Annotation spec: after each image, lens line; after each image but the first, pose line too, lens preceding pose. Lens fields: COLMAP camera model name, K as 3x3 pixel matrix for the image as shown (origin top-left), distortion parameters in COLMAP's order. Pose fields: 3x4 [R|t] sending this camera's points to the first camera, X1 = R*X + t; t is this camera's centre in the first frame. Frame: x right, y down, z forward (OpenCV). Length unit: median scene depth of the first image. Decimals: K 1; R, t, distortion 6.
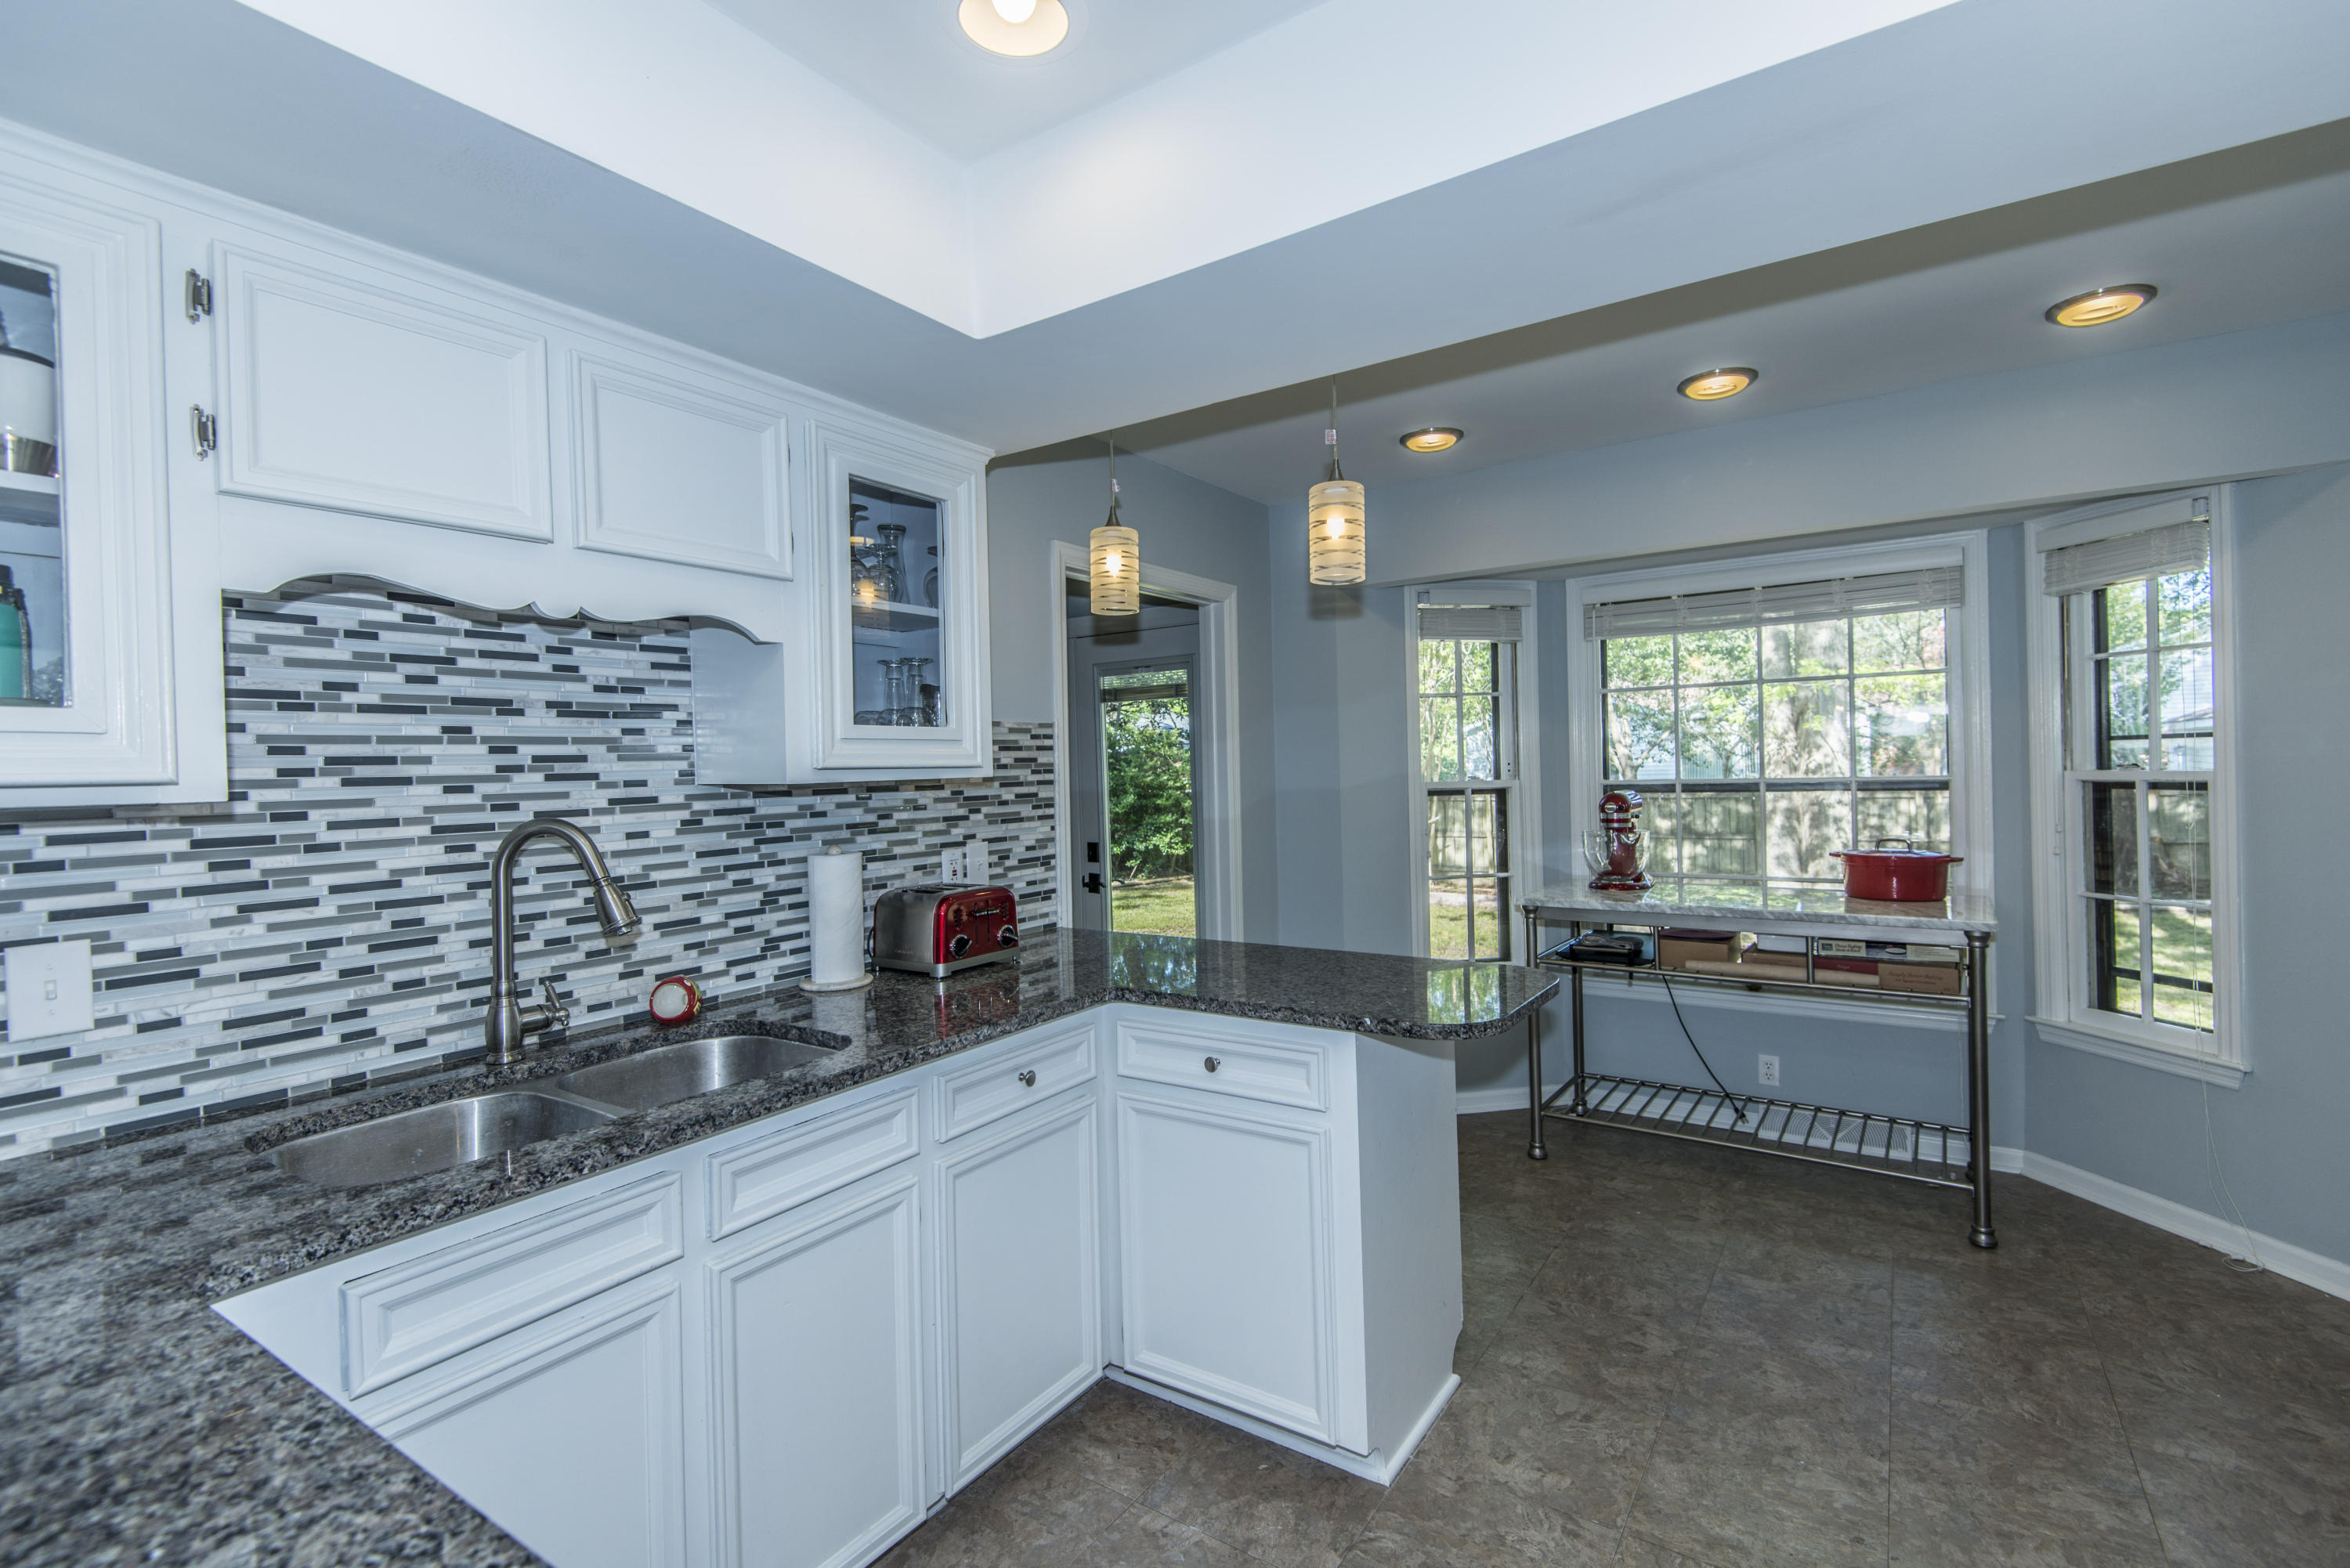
lens RADIAL K [[1061.3, 0, 1184.5], [0, 1061.3, 775.7], [0, 0, 1]] dist [0.033303, -0.019822]
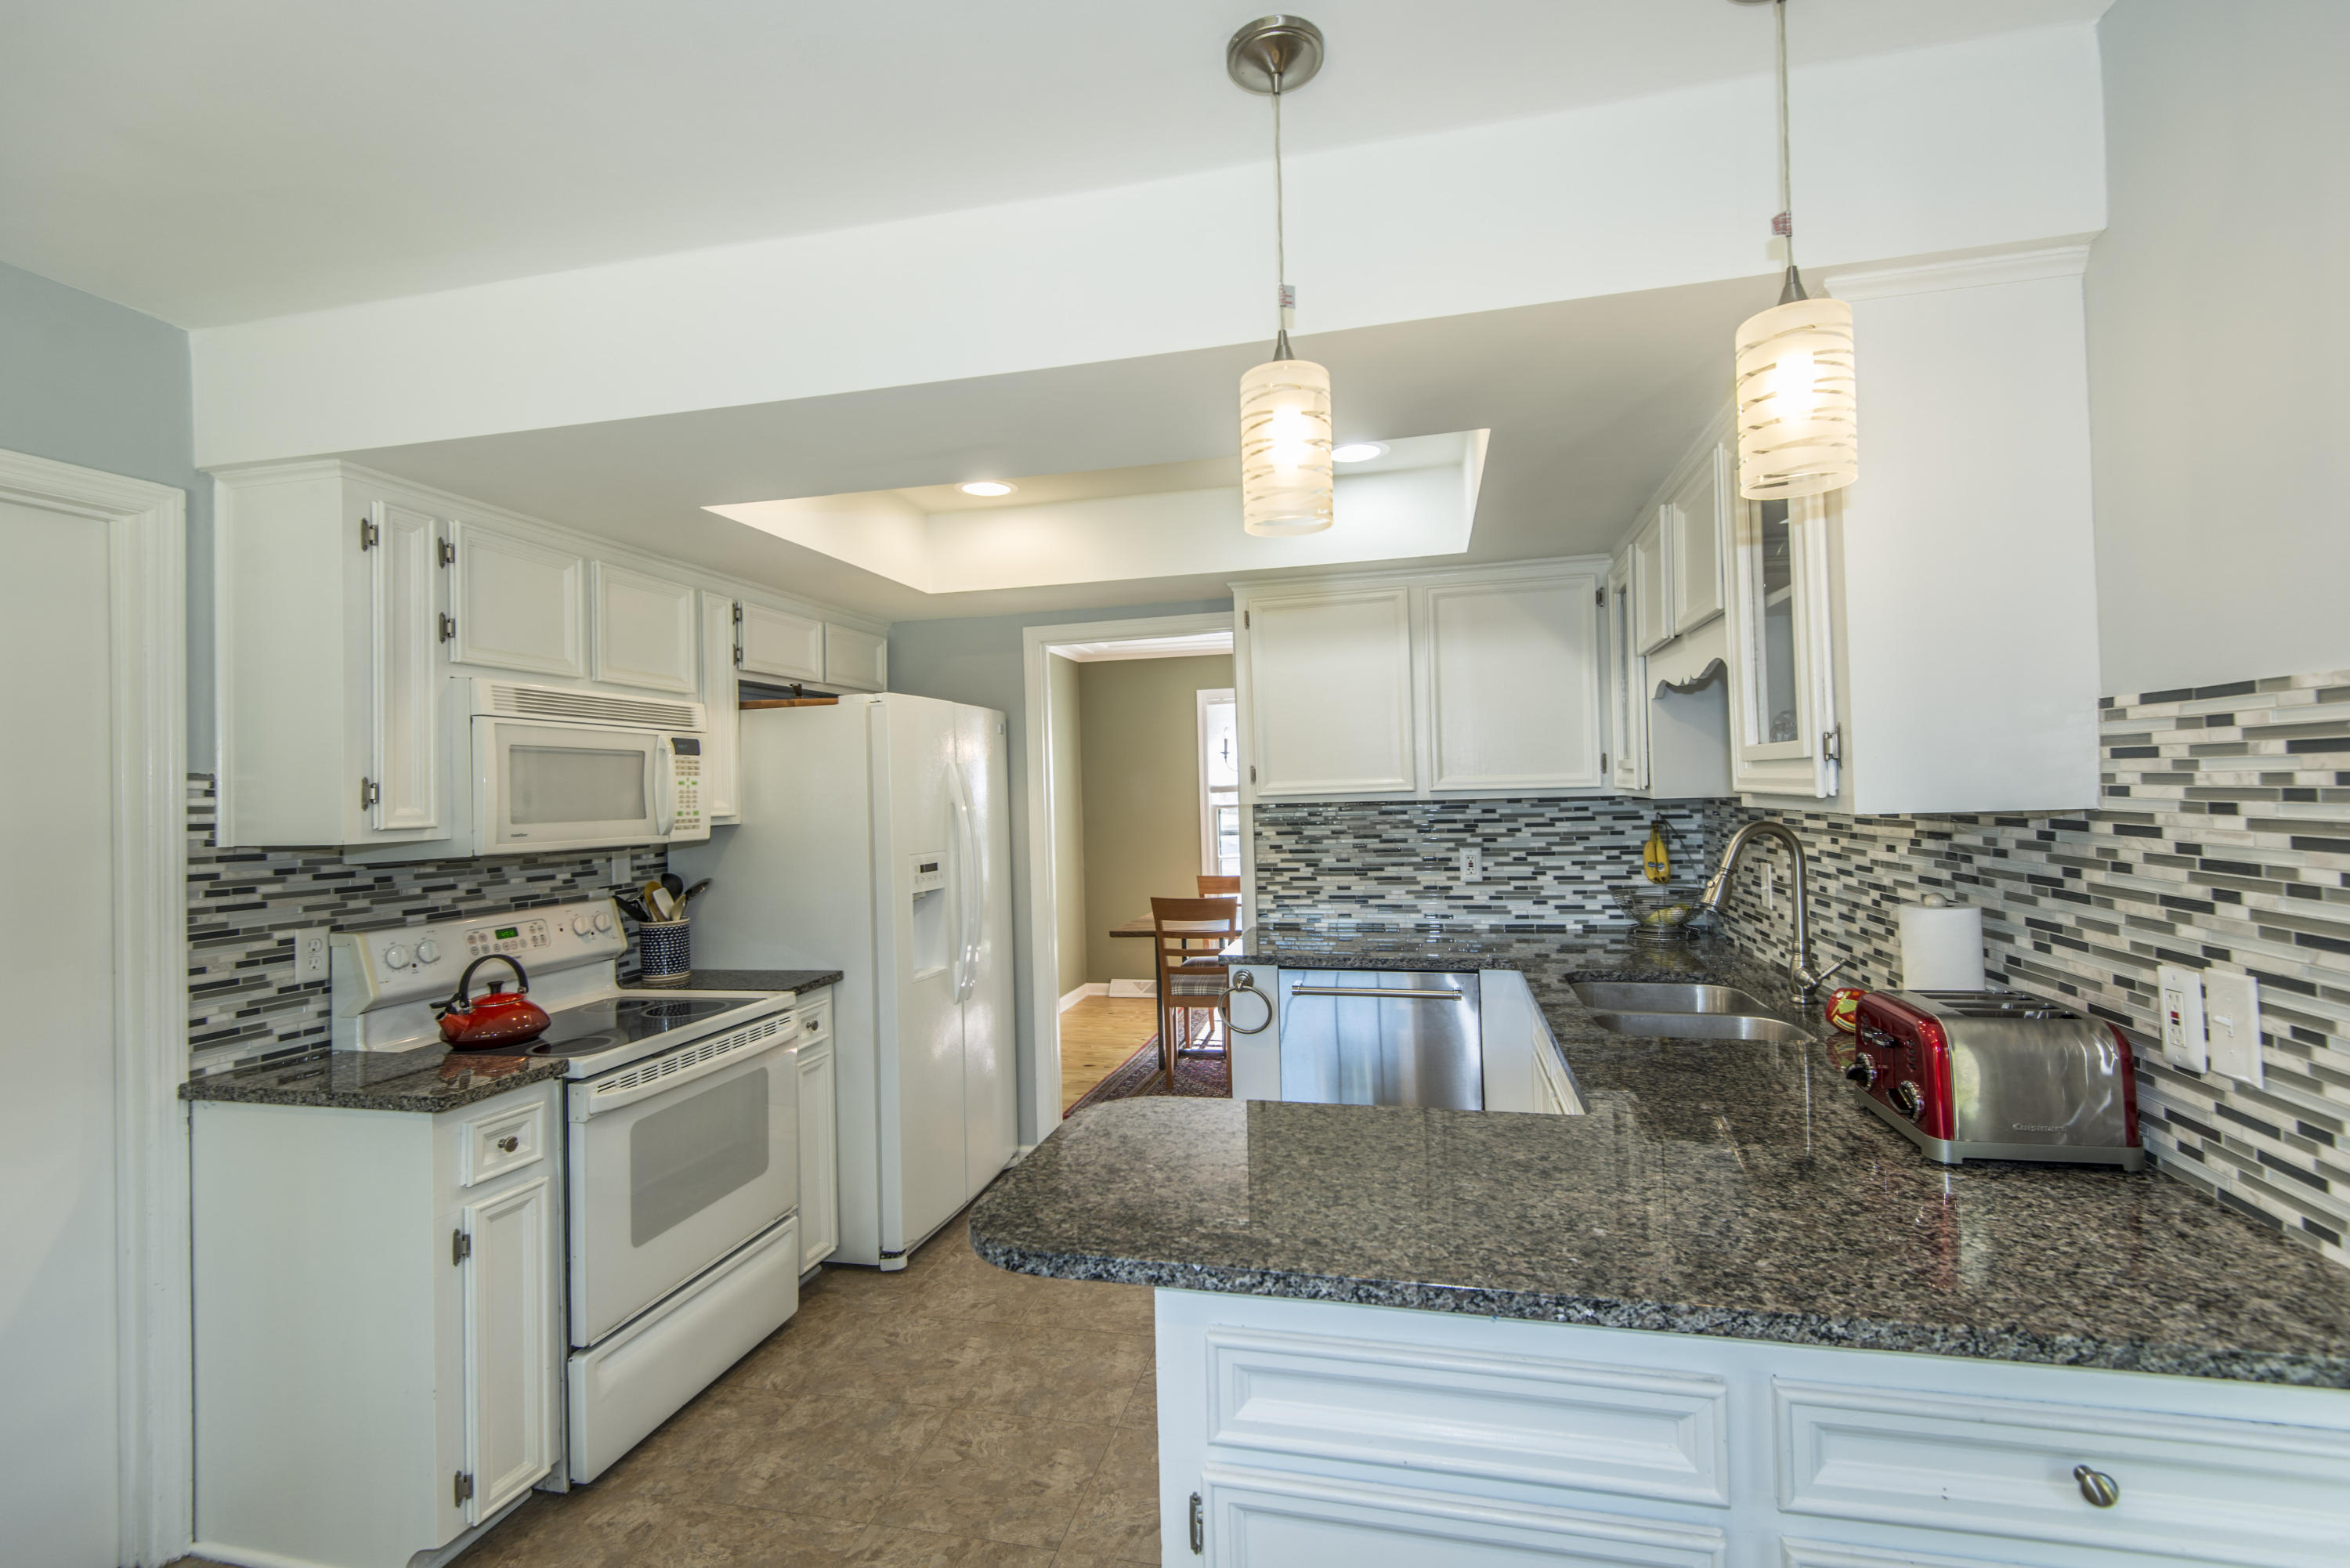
lens RADIAL K [[1061.3, 0, 1184.5], [0, 1061.3, 775.7], [0, 0, 1]] dist [0.033303, -0.019822]
pose [[-0.937805, 0.027126, -0.346100, 0.349891], [0.025088, 0.999631, 0.010369, -0.030638], [0.346254, 0.001041, -0.938140, 1.288742]]
